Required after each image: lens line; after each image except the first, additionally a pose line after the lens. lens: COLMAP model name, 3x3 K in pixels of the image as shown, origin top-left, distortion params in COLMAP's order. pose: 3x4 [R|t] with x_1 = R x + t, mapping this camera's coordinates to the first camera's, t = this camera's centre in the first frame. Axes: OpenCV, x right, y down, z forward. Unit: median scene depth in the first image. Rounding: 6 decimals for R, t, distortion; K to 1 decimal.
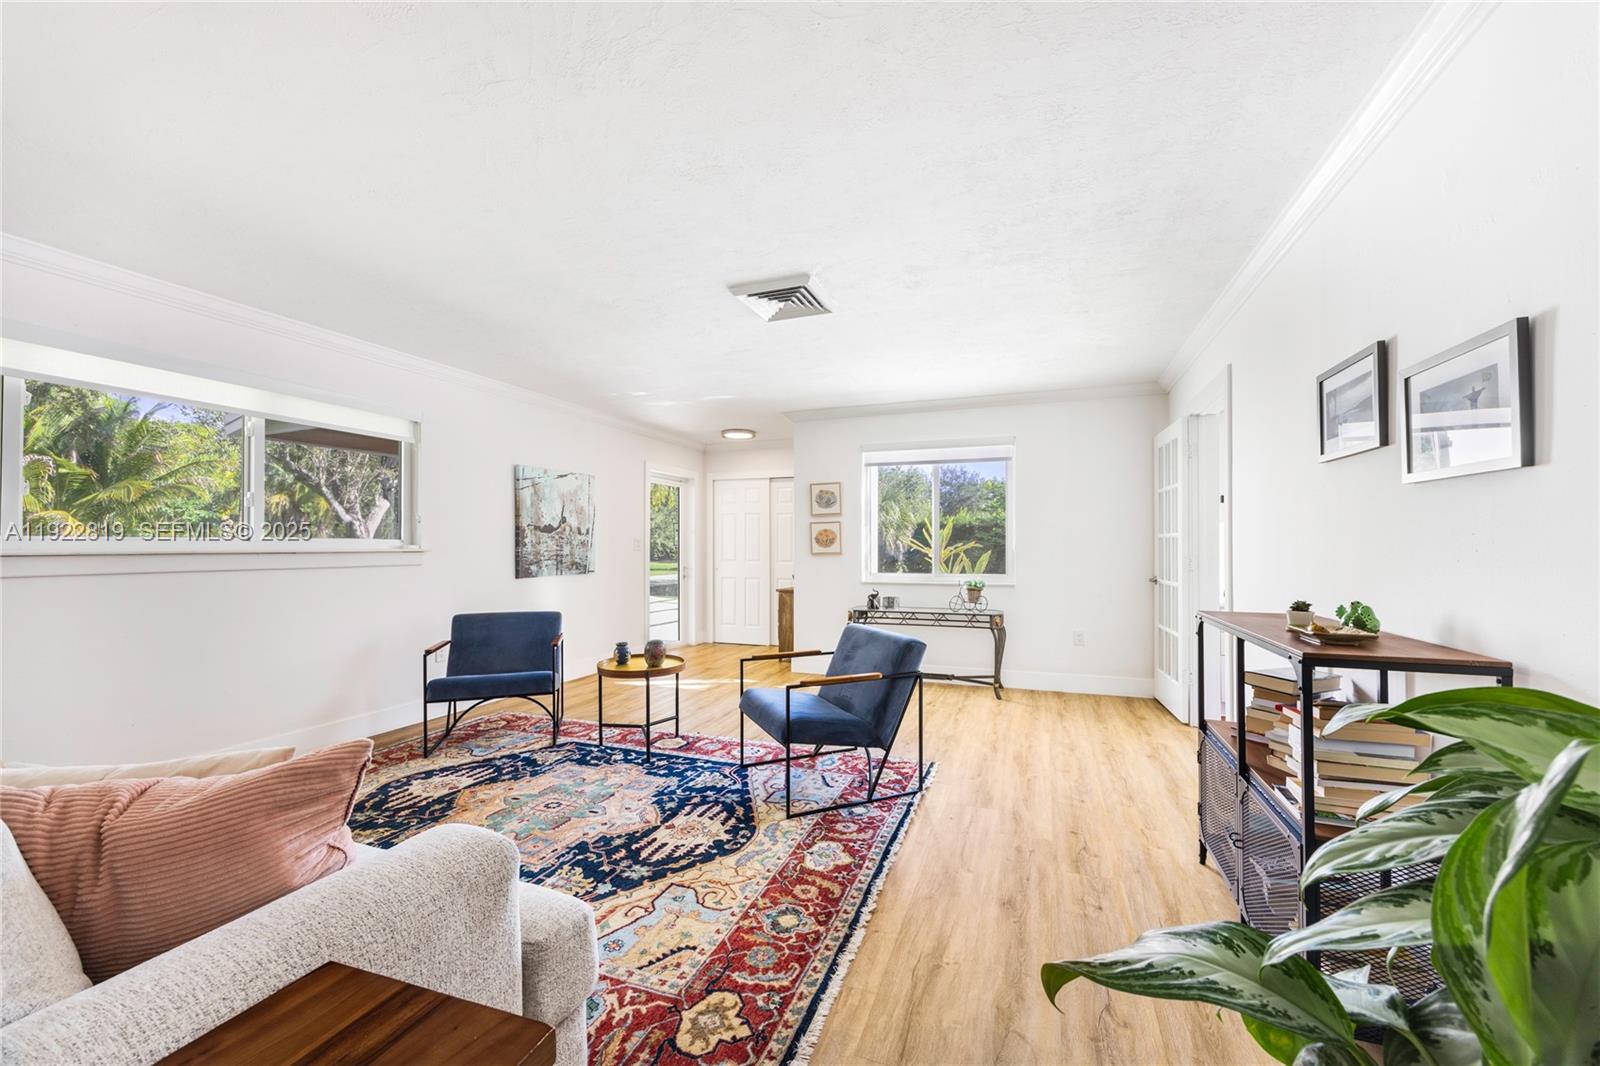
lens RADIAL K [[625.8, 0, 802.8], [0, 625.8, 539.8], [0, 0, 1]] dist [-0.000952, -0.000006]
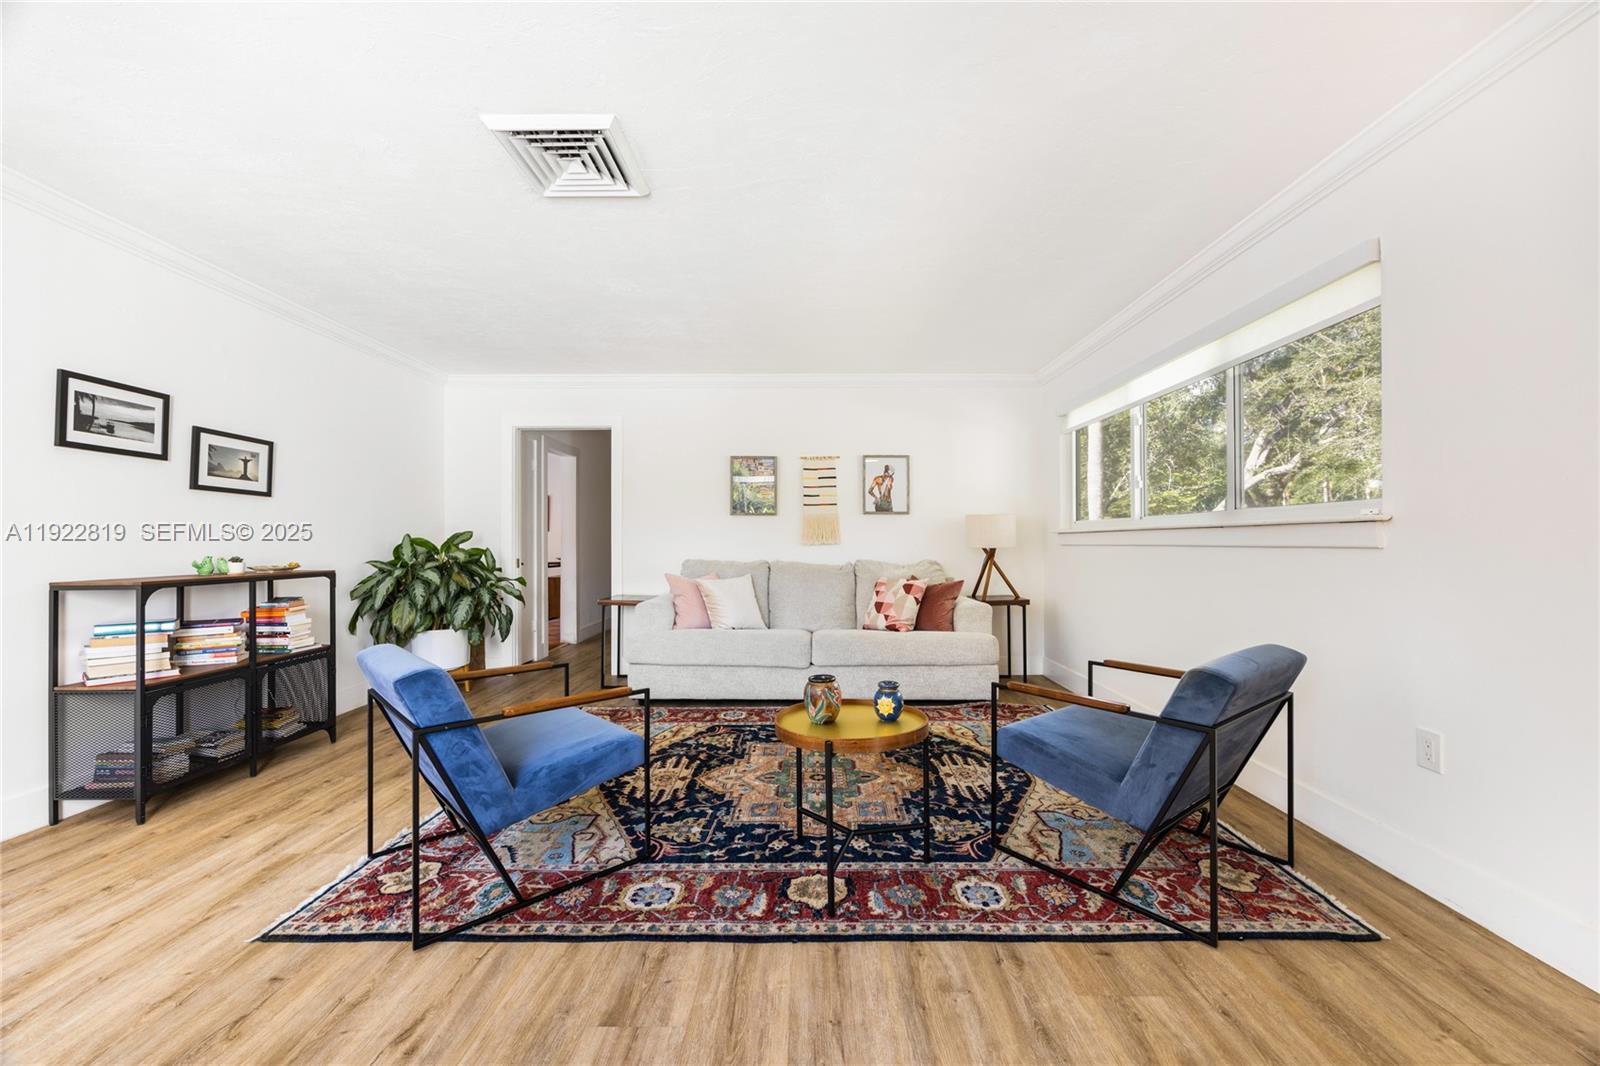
lens RADIAL K [[625.8, 0, 800.8], [0, 625.8, 536.9], [0, 0, 1]] dist [-0.000952, -0.000006]
pose [[-0.939939, 0.001417, -0.341340, -0.028555], [0.010179, 0.999663, -0.023882, 0.057459], [0.341191, -0.025922, -0.939637, 1.771299]]
